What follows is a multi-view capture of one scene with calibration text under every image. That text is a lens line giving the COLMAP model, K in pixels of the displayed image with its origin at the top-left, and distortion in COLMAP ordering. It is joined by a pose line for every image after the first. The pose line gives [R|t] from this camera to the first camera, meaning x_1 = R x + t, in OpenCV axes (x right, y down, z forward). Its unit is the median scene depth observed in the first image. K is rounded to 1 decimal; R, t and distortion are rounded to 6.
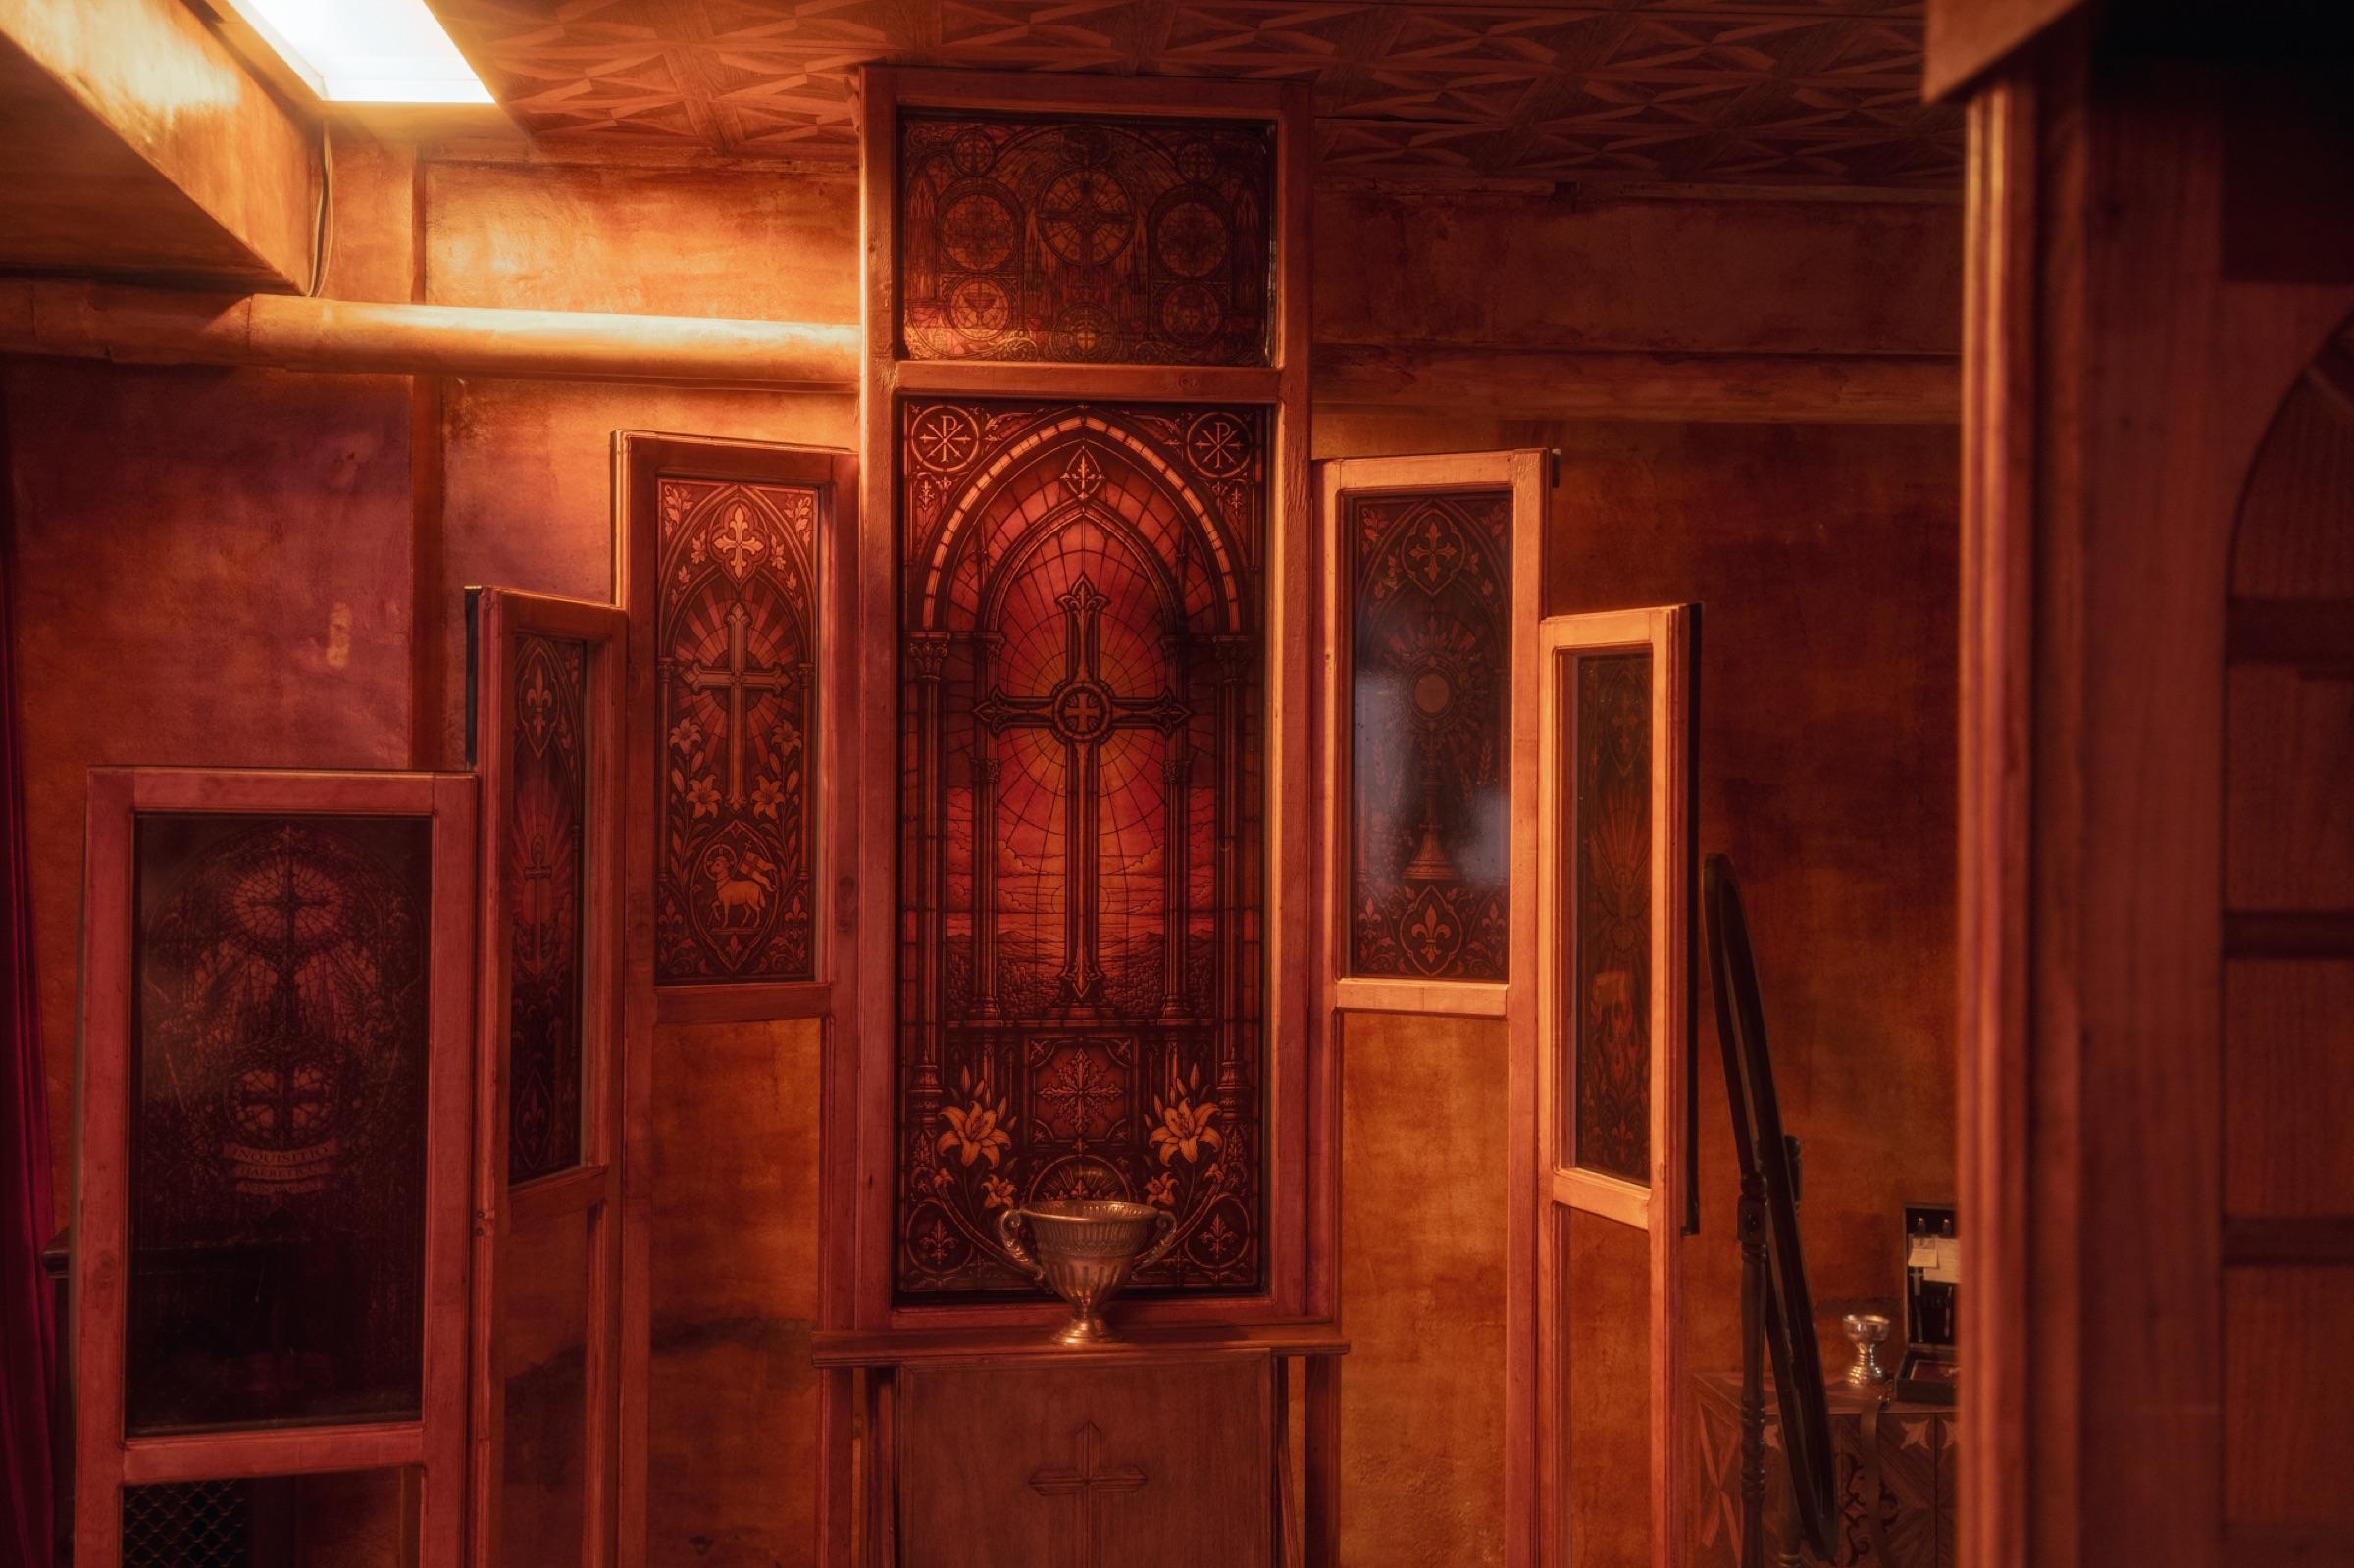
lens RADIAL K [[2633.6, 0, 1185.0], [0, 2633.6, 792.5], [0, 0, 1]] dist [0.153704, 0.000000]
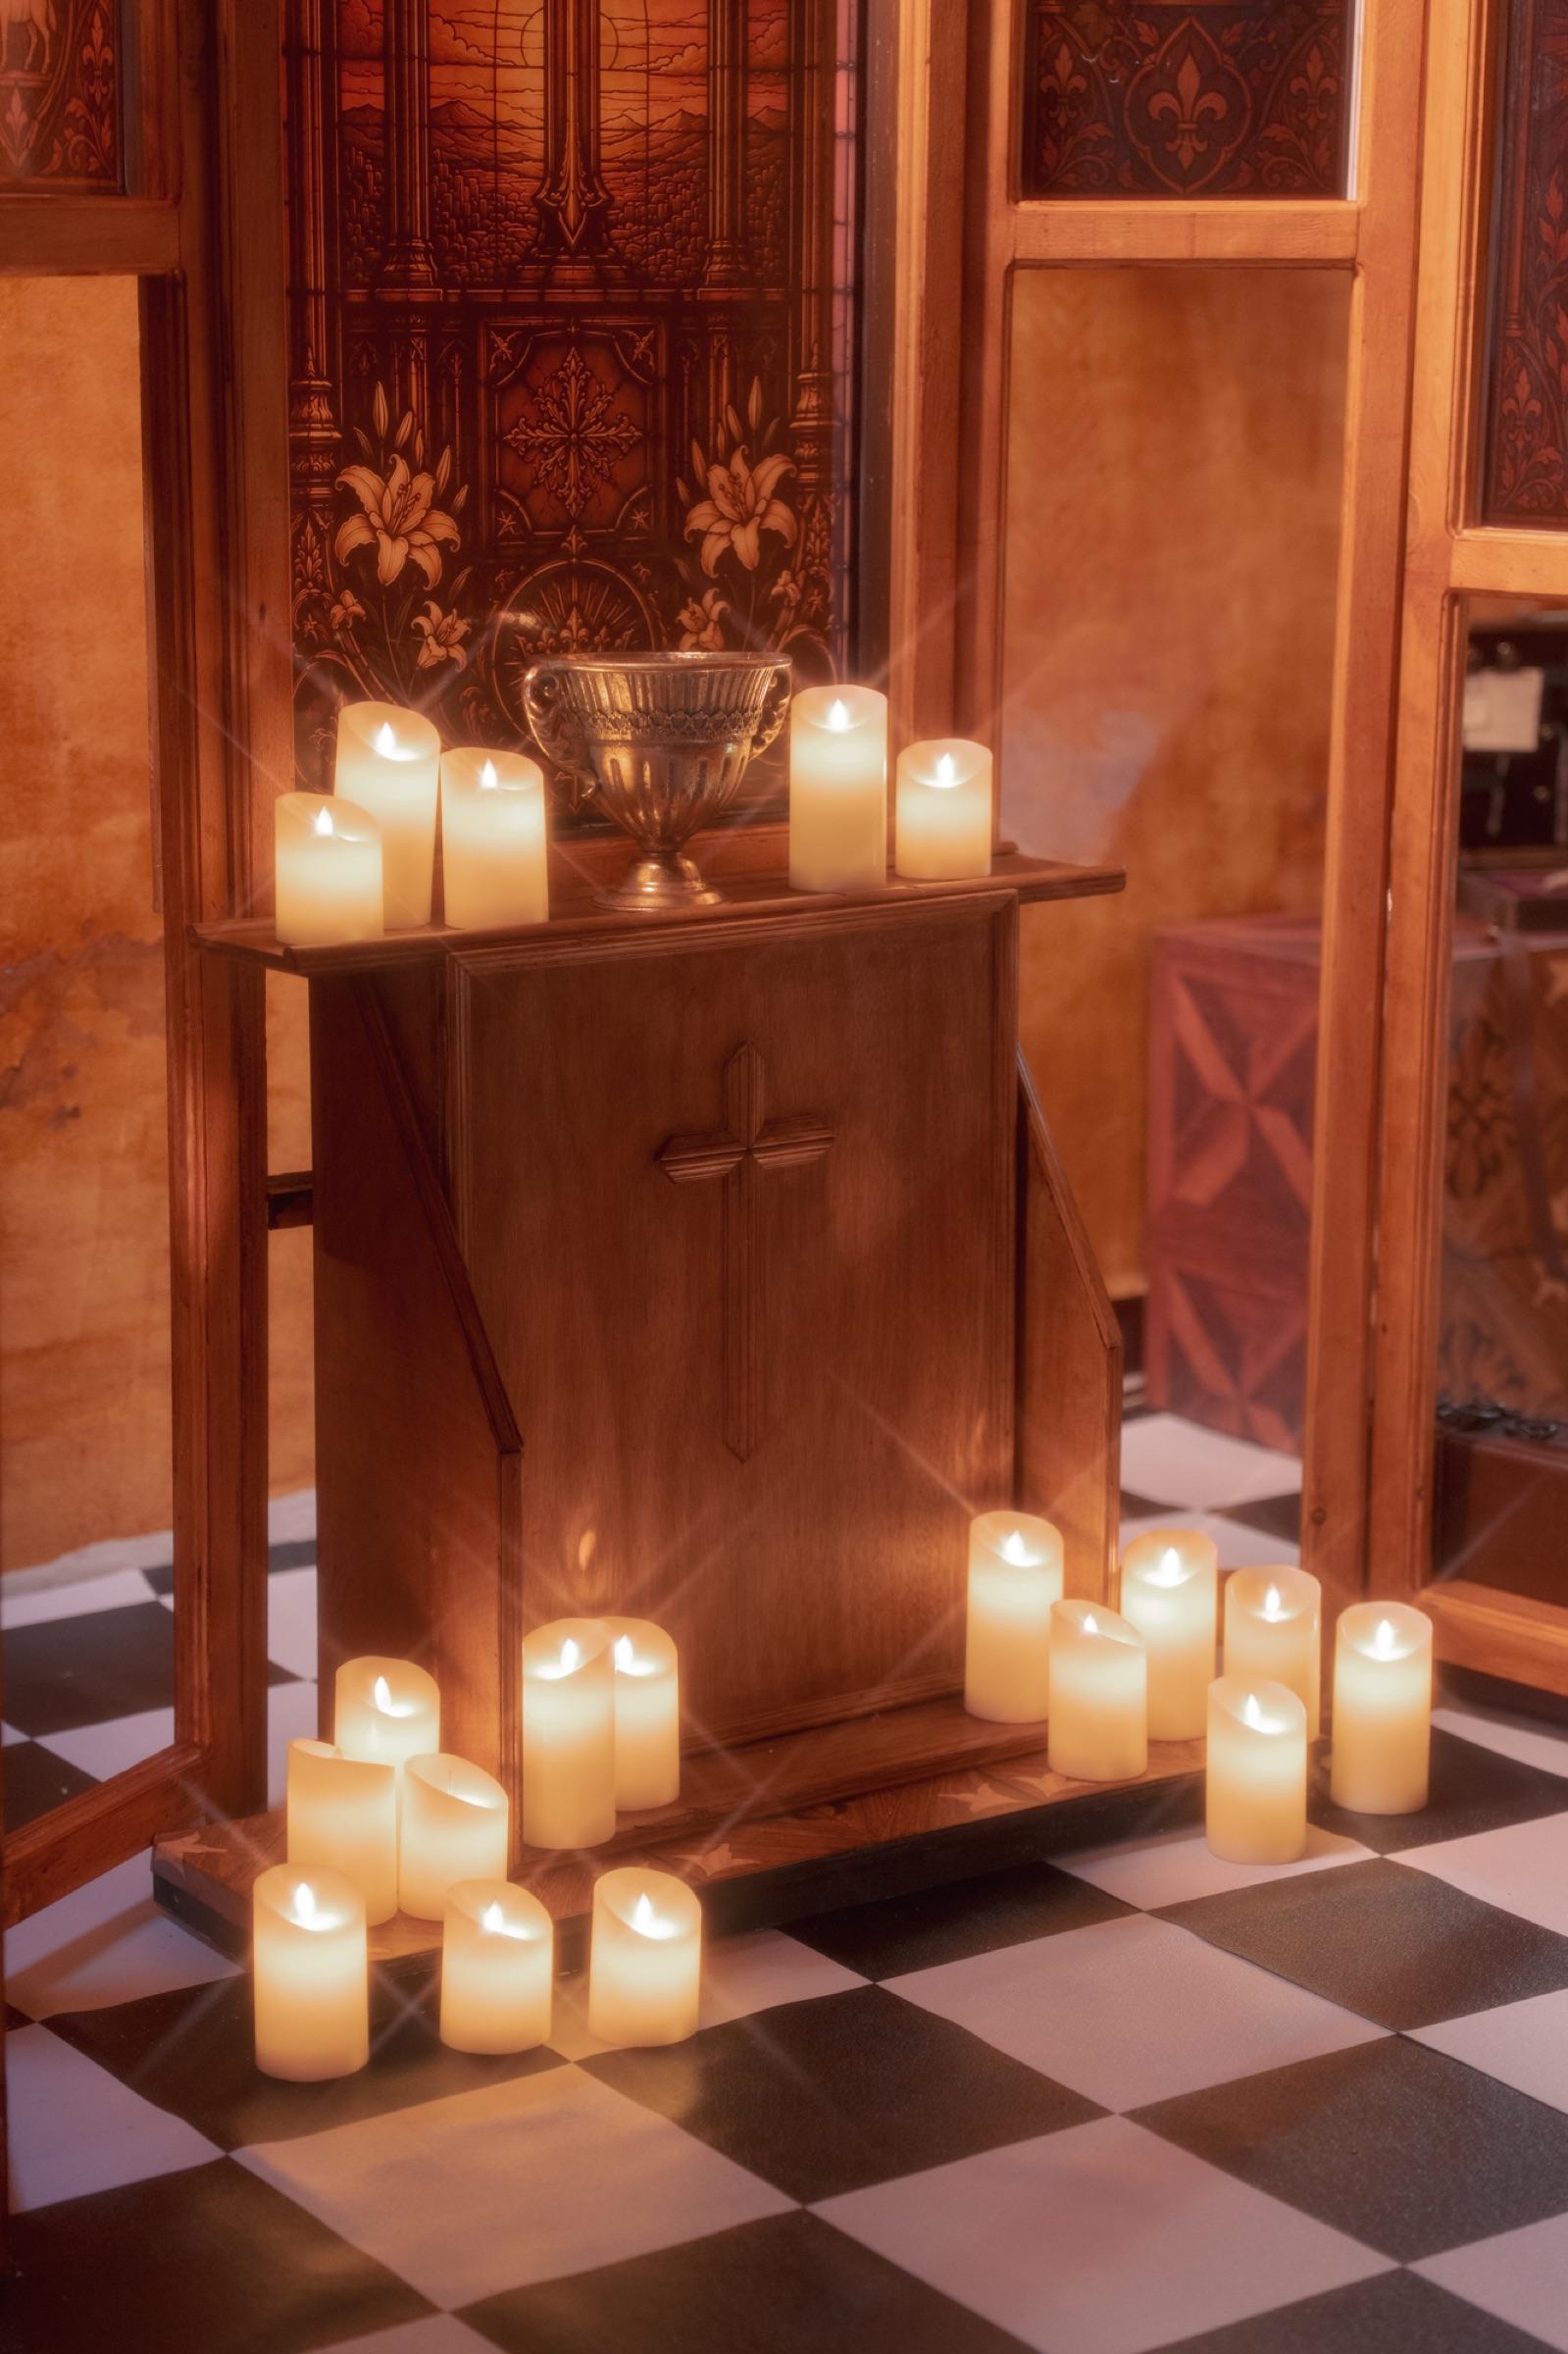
lens RADIAL K [[4452.6, 0, 721.8], [0, 4452.6, 1229.6], [0, 0, 1]] dist [0.084295, 0.000000]
pose [[0.879723, -0.104070, 0.463958, -0.431461], [0.001187, 0.976231, 0.216727, 0.077043], [-0.475485, -0.190109, 0.858937, 0.219588]]
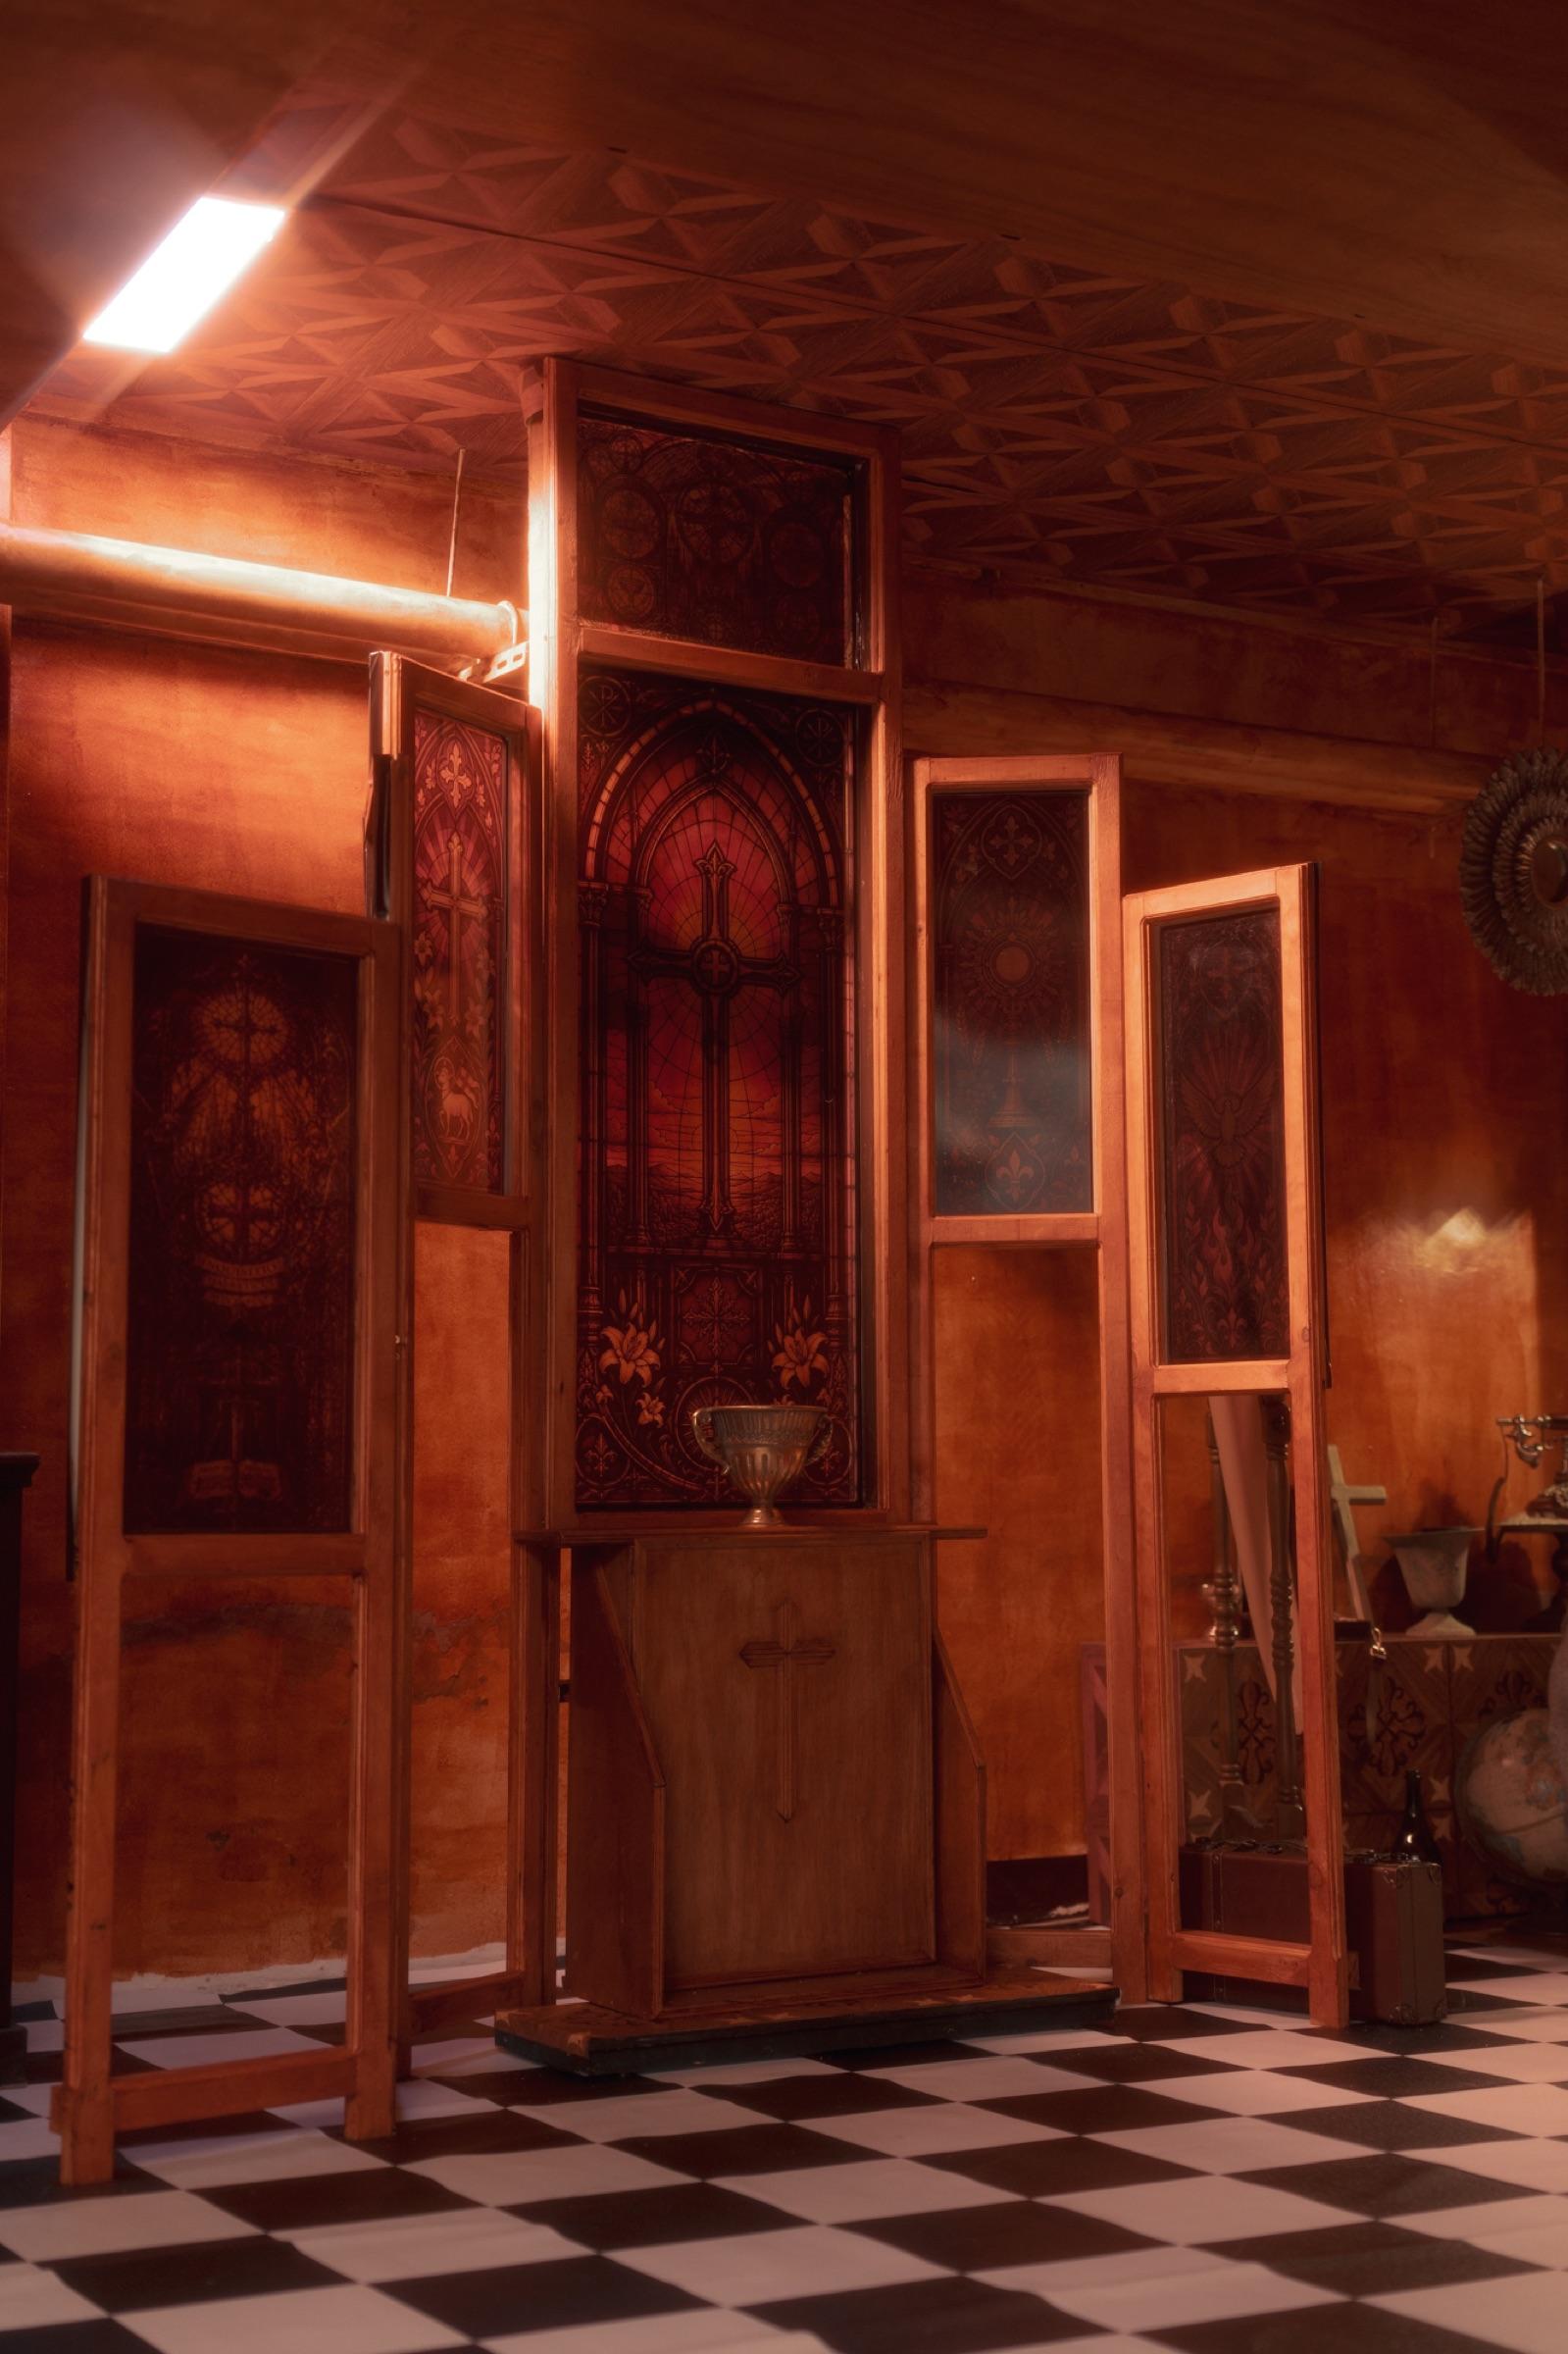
lens RADIAL K [[2885.8, 0, 730.7], [0, 2885.8, 1156.0], [0, 0, 1]] dist [0.225703, 0.000000]
pose [[0.923170, 0.031616, 0.383091, -0.487688], [0.013334, 0.993378, -0.114115, 0.183089], [-0.384162, 0.110456, 0.916635, -0.084198]]
